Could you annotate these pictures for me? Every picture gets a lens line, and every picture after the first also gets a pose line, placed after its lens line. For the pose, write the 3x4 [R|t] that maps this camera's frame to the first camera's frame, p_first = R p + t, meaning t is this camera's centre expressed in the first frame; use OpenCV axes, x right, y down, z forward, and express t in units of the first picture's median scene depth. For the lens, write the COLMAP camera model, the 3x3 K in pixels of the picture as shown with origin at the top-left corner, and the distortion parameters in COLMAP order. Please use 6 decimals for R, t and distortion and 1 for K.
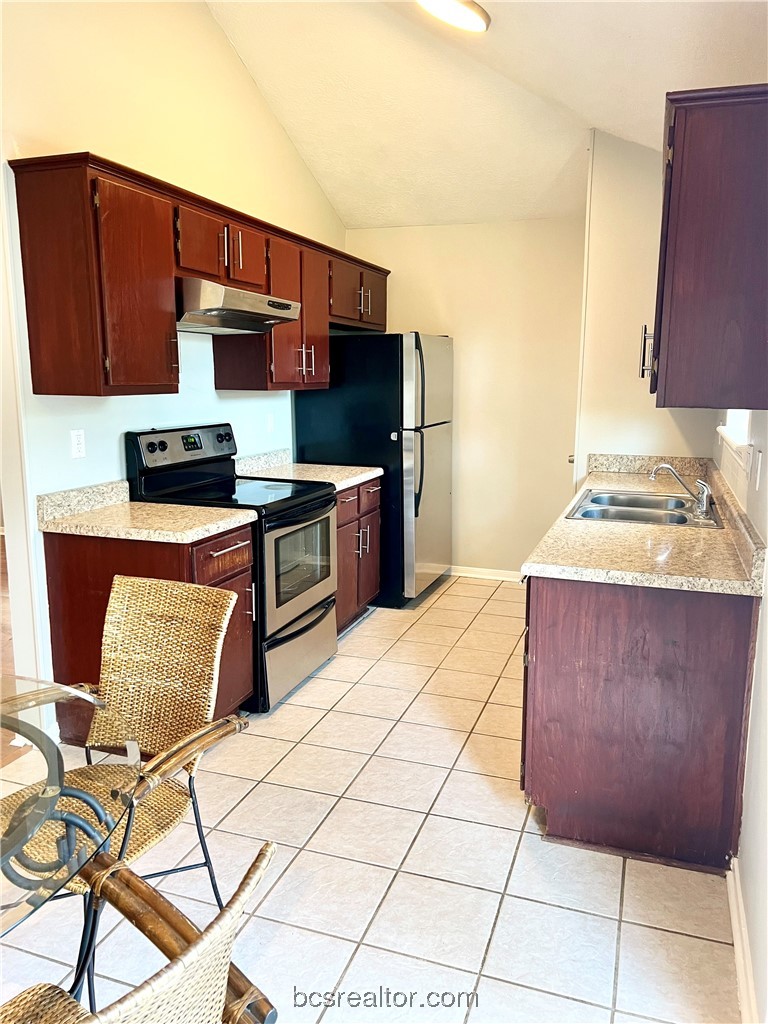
lens RADIAL K [[772.3, 0, 384.0], [0, 772.3, 512.0], [0, 0, 1]] dist [0.061181, -0.059309]
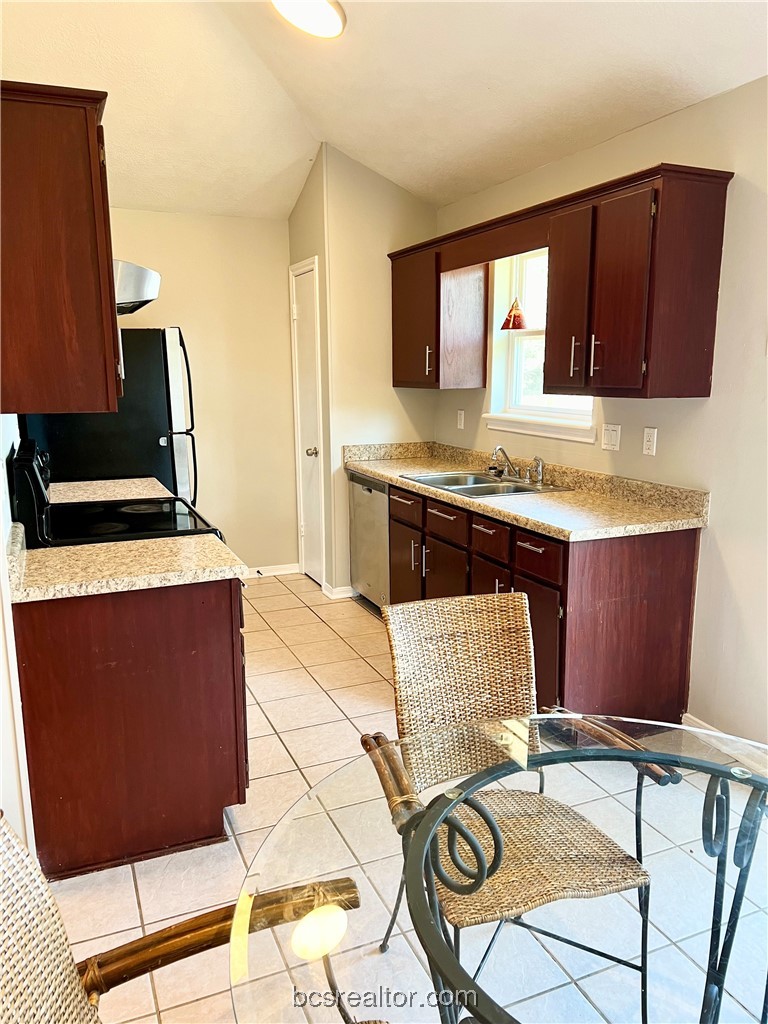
lens RADIAL K [[769.5, 0, 390.7], [0, 769.5, 518.4], [0, 0, 1]] dist [0.103714, -0.170441]
pose [[0.733168, -0.138937, 0.665703, -0.704839], [0.127831, 0.989614, 0.065754, -0.059759], [-0.667925, 0.036889, 0.743314, 0.246502]]
